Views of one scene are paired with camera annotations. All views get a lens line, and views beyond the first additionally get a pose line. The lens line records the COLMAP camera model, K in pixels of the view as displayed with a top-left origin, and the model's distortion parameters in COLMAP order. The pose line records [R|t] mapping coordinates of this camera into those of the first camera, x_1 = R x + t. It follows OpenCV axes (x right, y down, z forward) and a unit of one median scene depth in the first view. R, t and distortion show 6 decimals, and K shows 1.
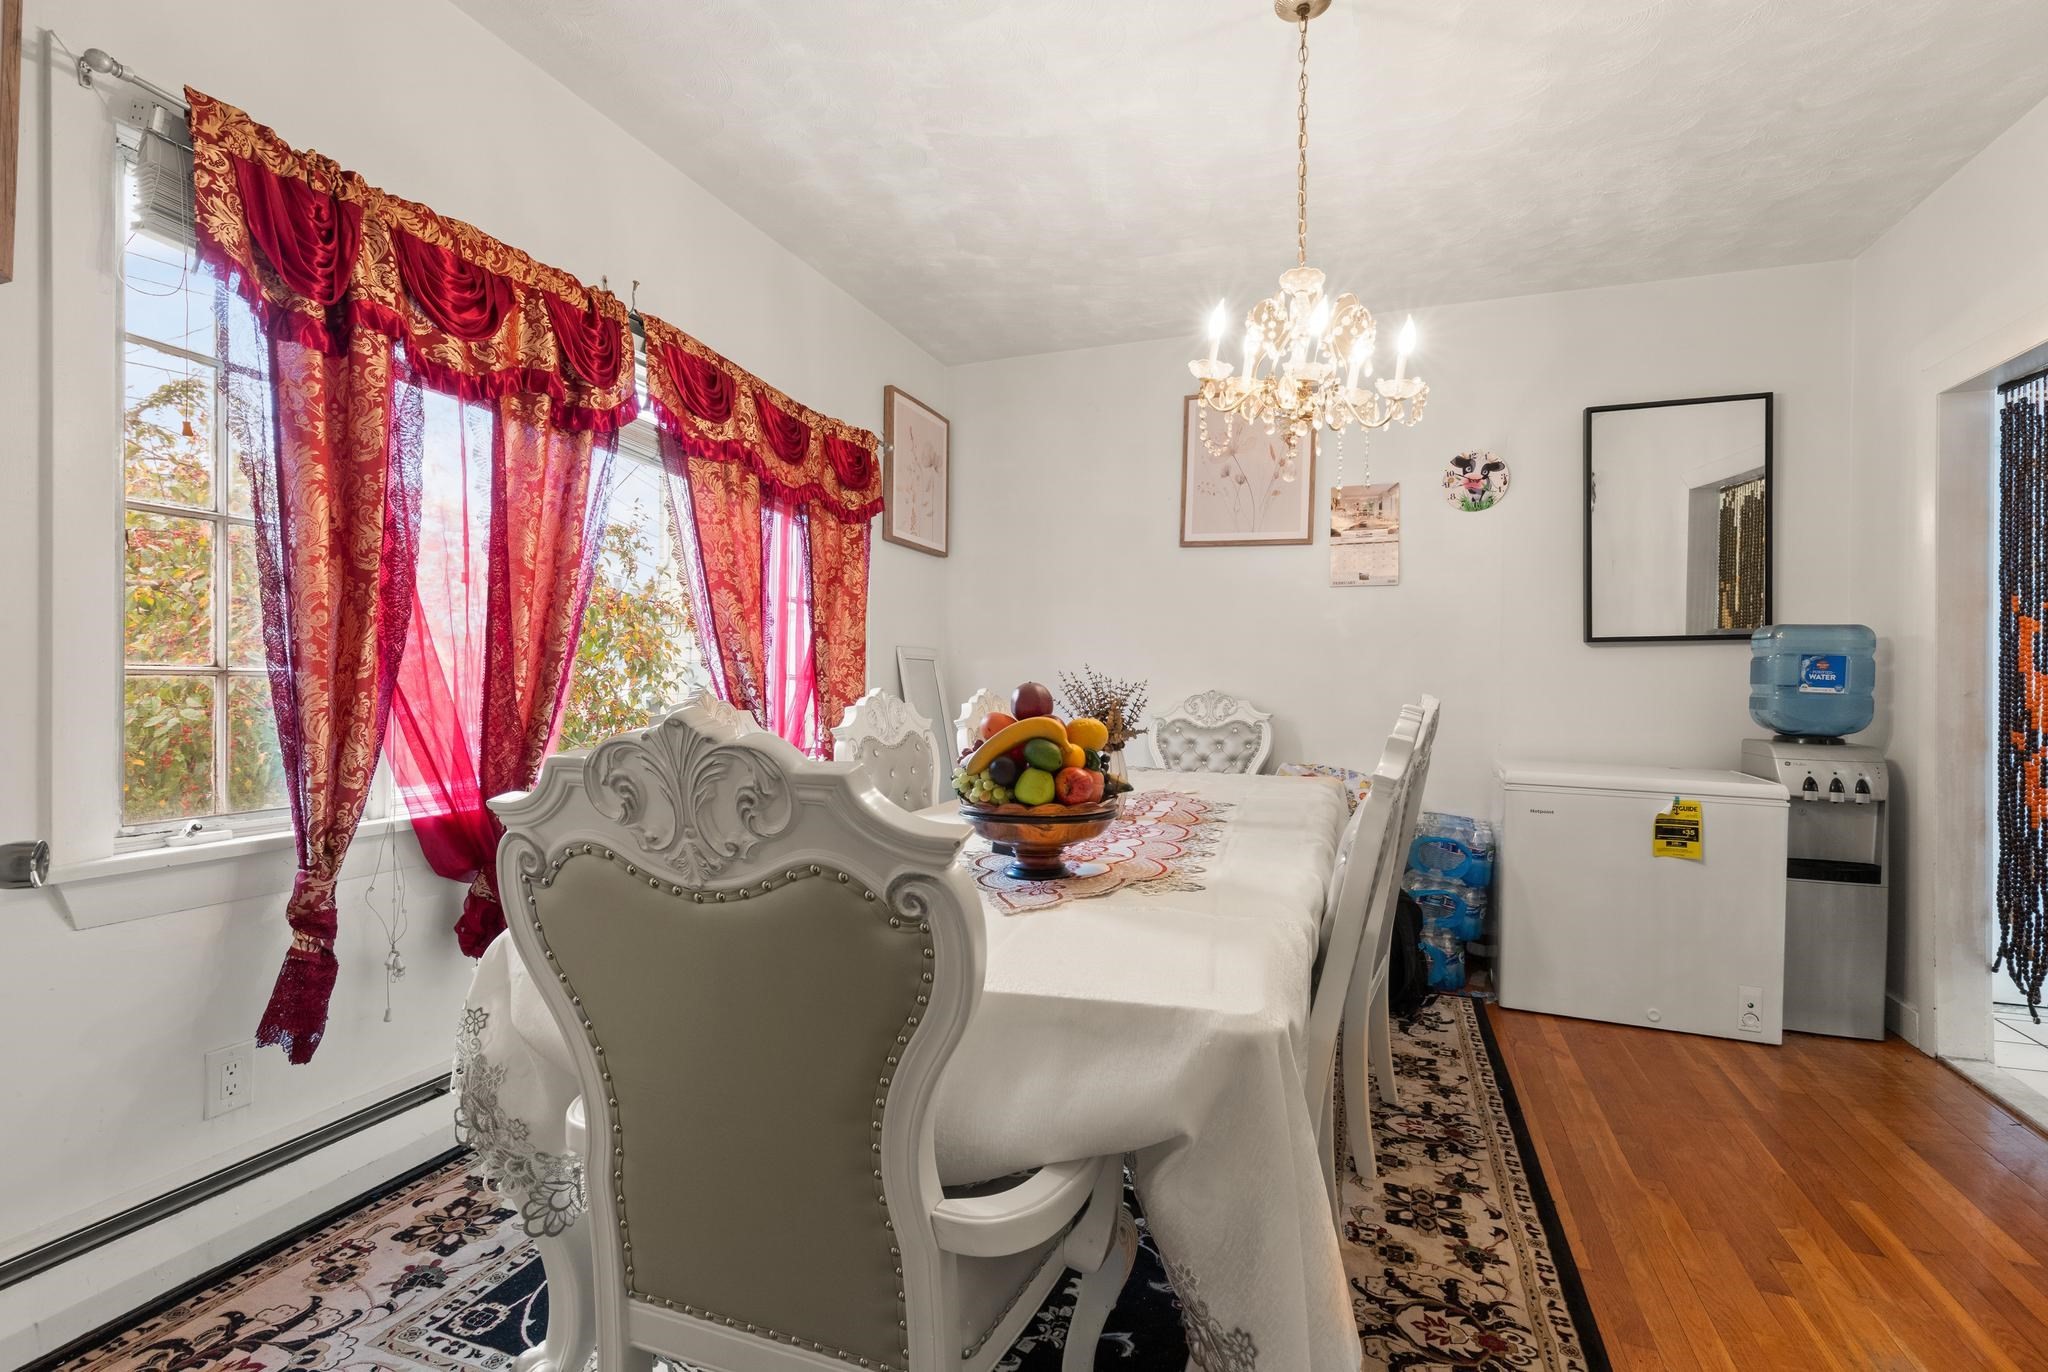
lens RADIAL K [[956.6, 0, 1026.5], [0, 956.6, 674.2], [0, 0, 1]] dist [0.001216, -0.000196]
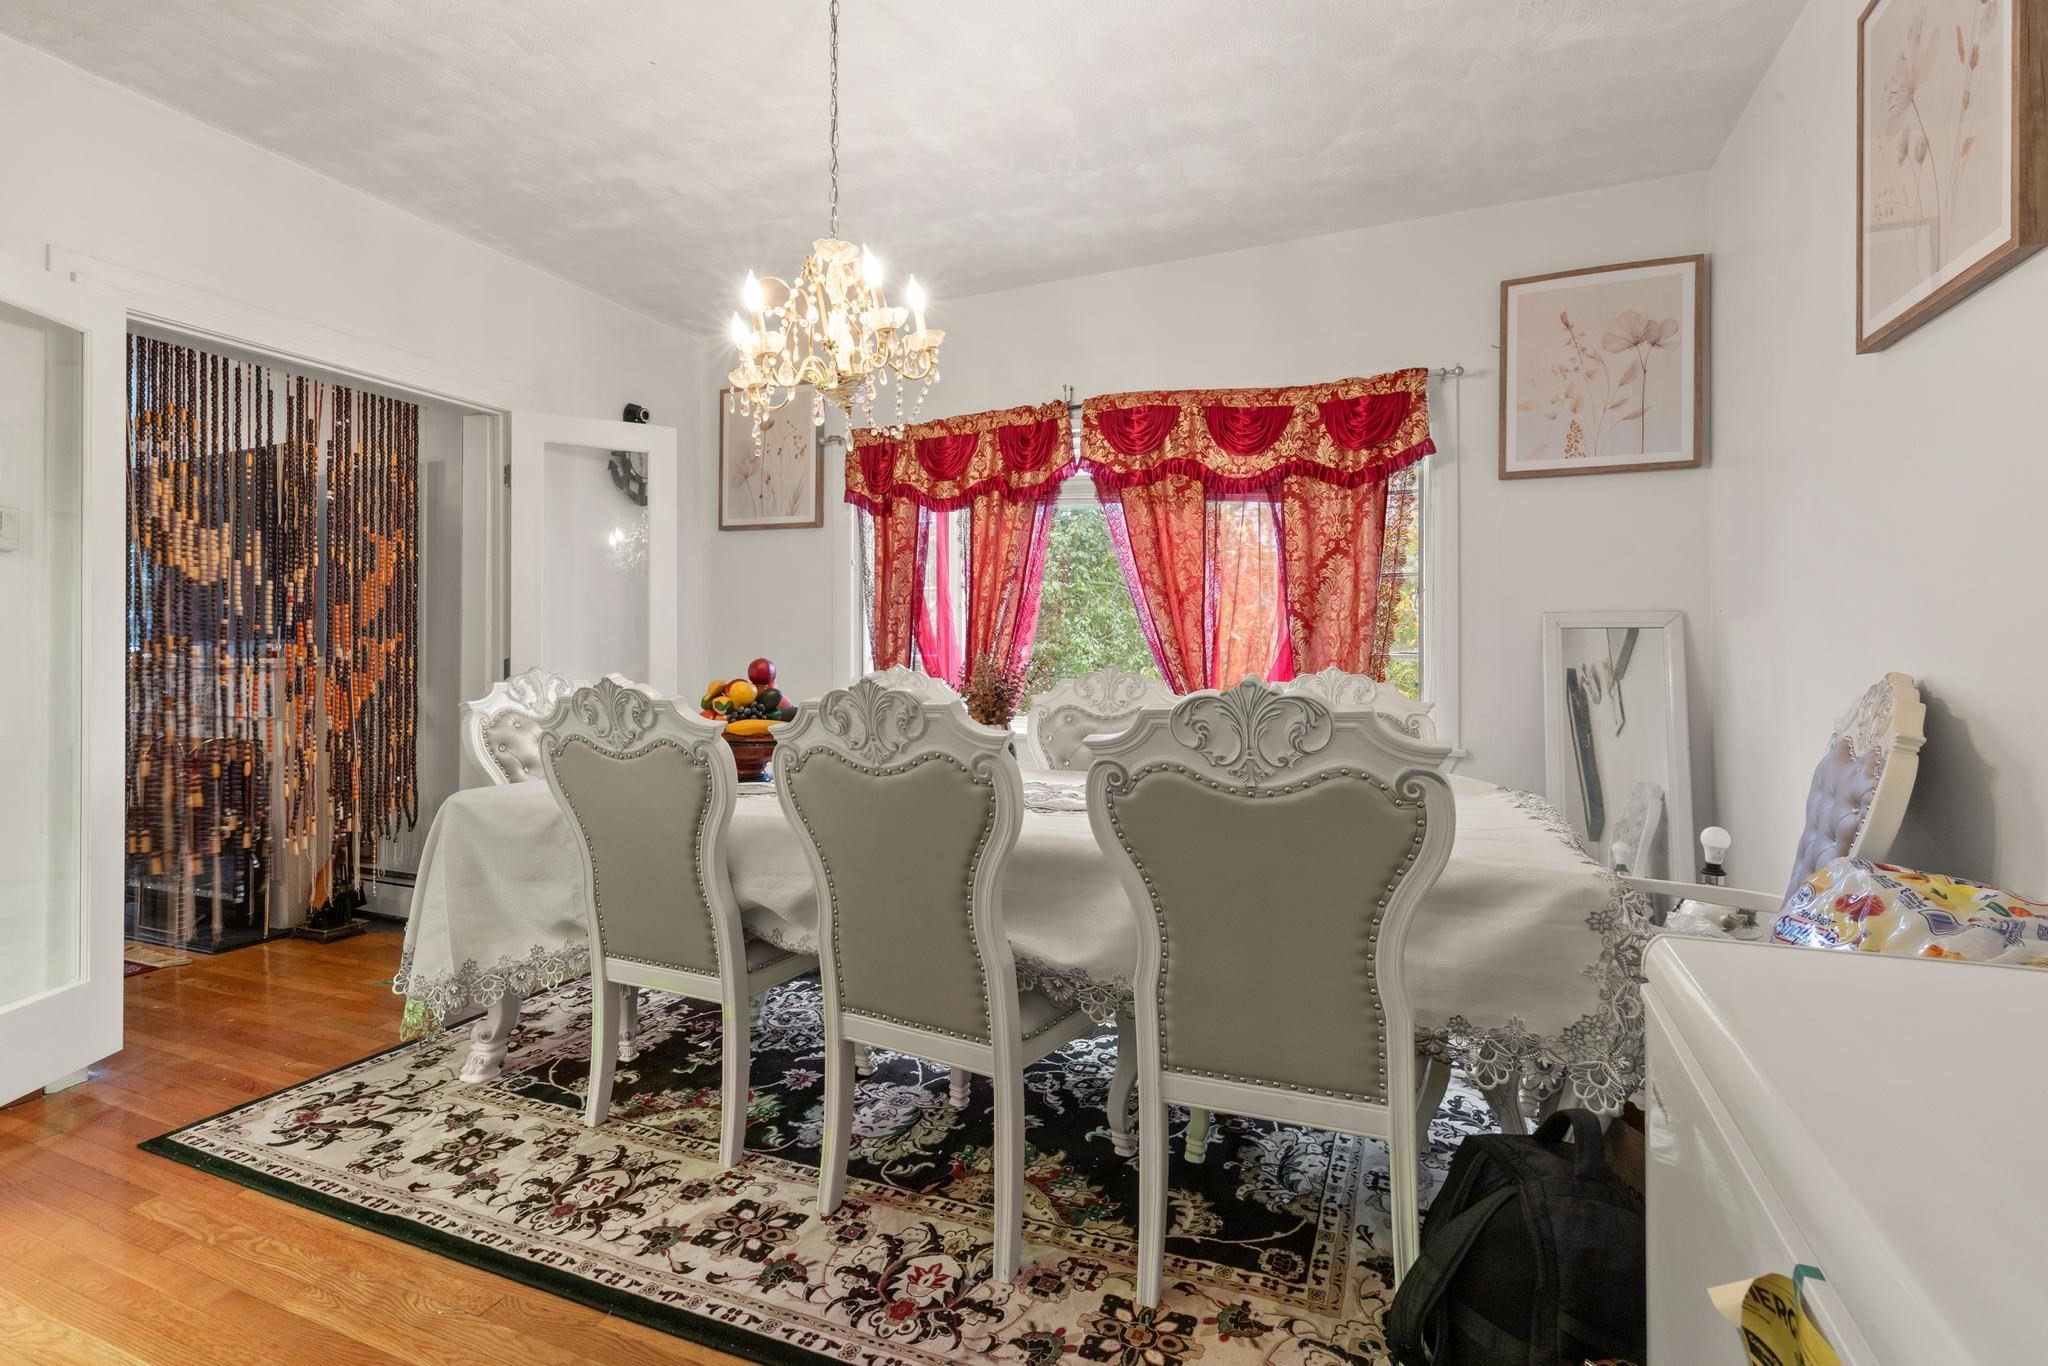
lens RADIAL K [[938.8, 0, 1026.5], [0, 938.8, 653.1], [0, 0, 1]] dist [-0.000322, -0.000138]
pose [[-0.054765, -0.015682, -0.998376, 1.272984], [0.007465, 0.999842, -0.016114, 0.023448], [0.998471, -0.008336, -0.054639, 1.283298]]
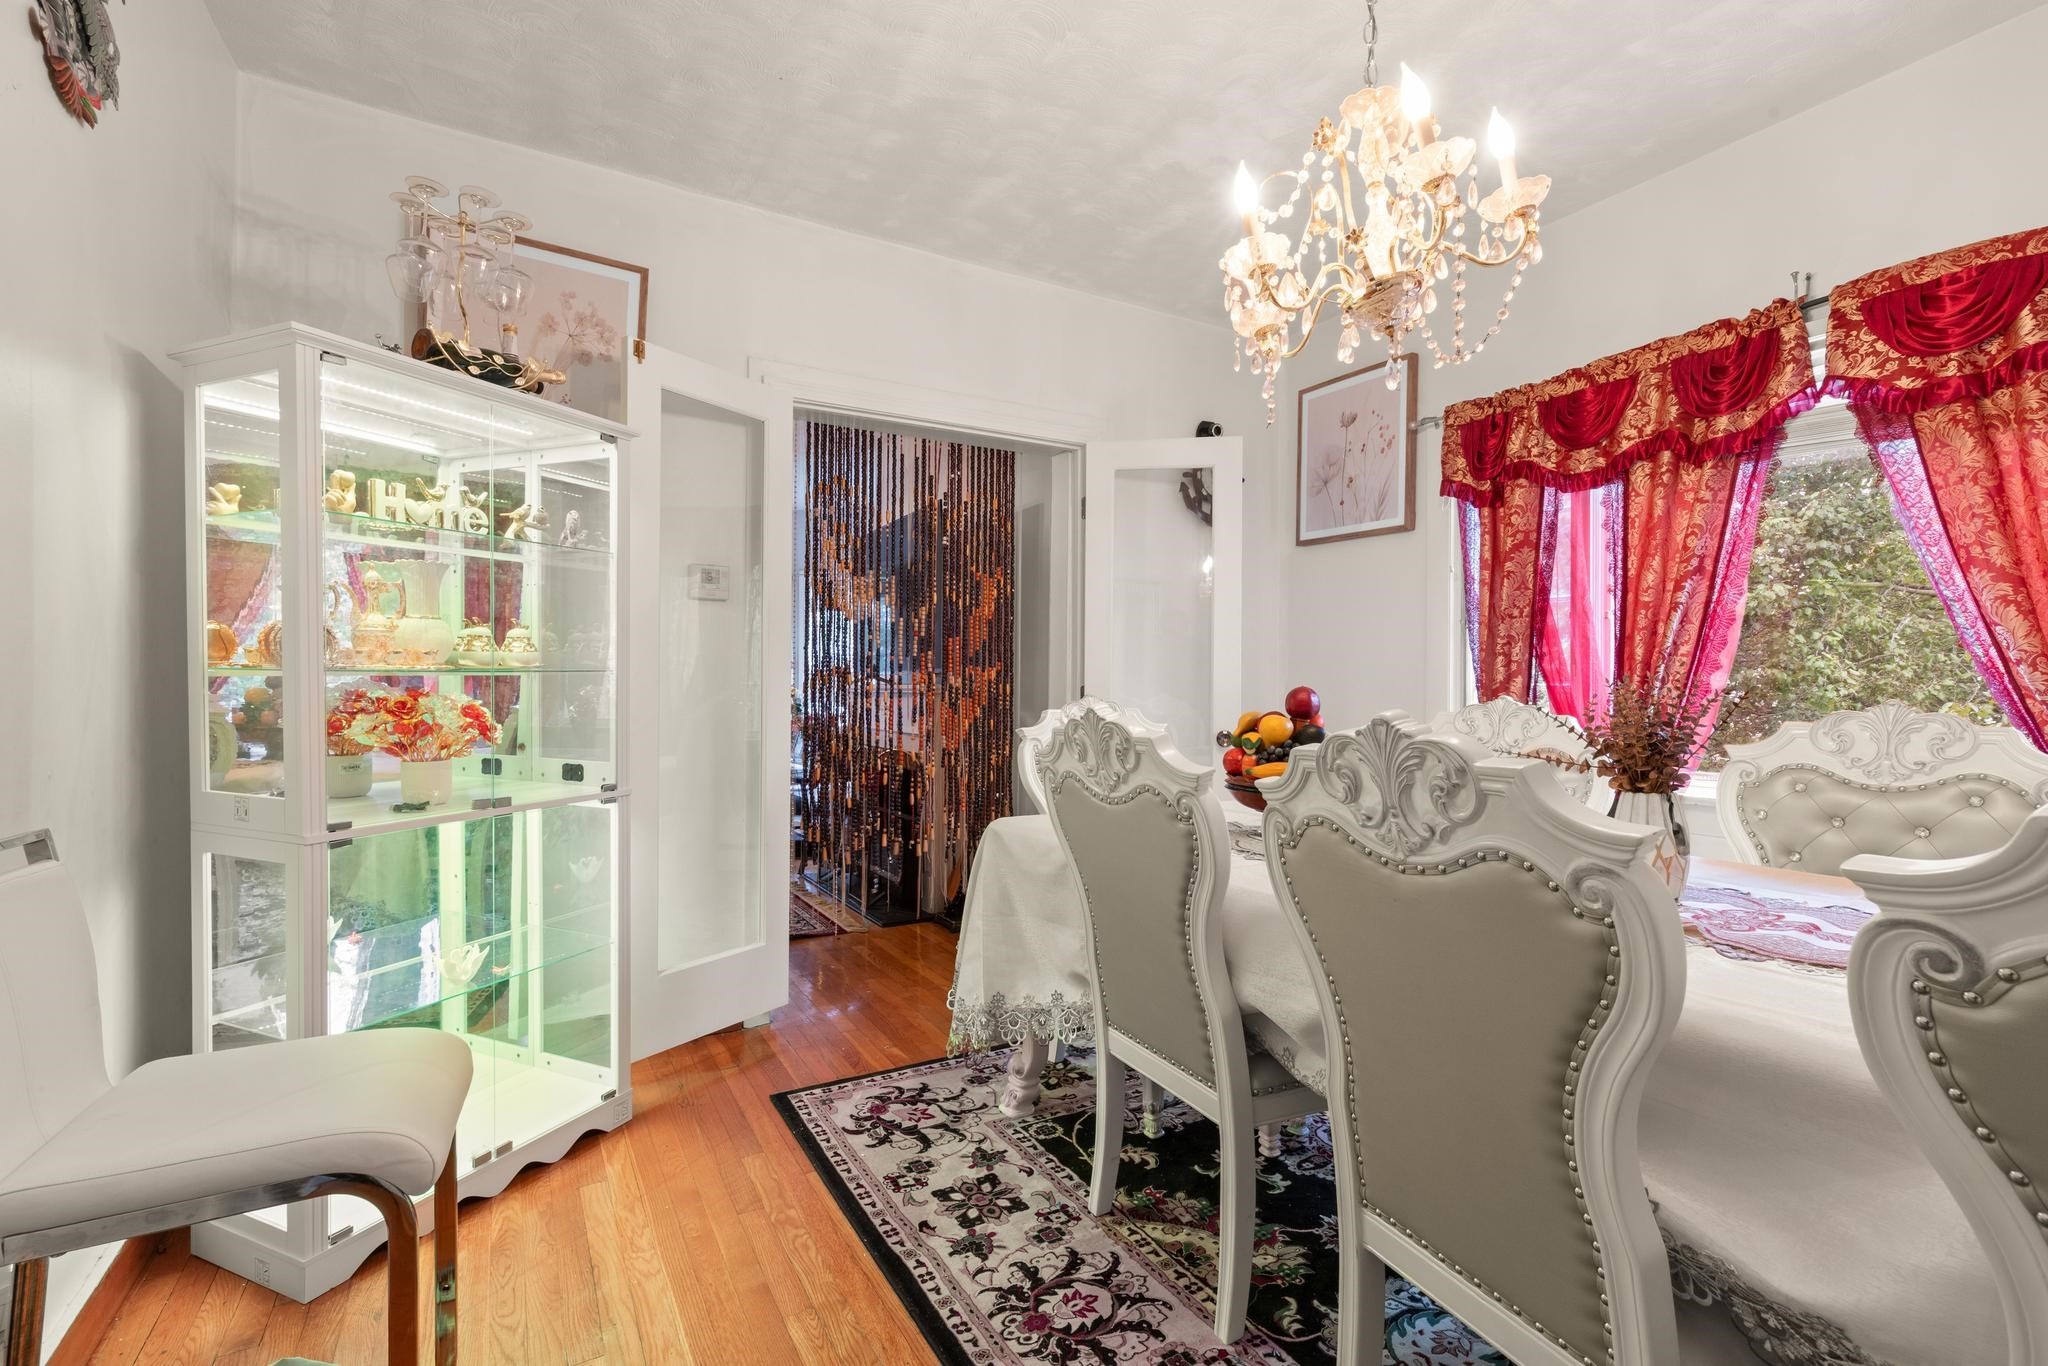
lens RADIAL K [[919.6, 0, 1026.1], [0, 919.6, 685.0], [0, 0, 1]] dist [0.006518, -0.001274]
pose [[-0.649776, -0.014062, -0.759996, 0.982478], [-0.005631, 0.999890, -0.013686, 0.021018], [0.760105, -0.004613, -0.649784, 1.280007]]
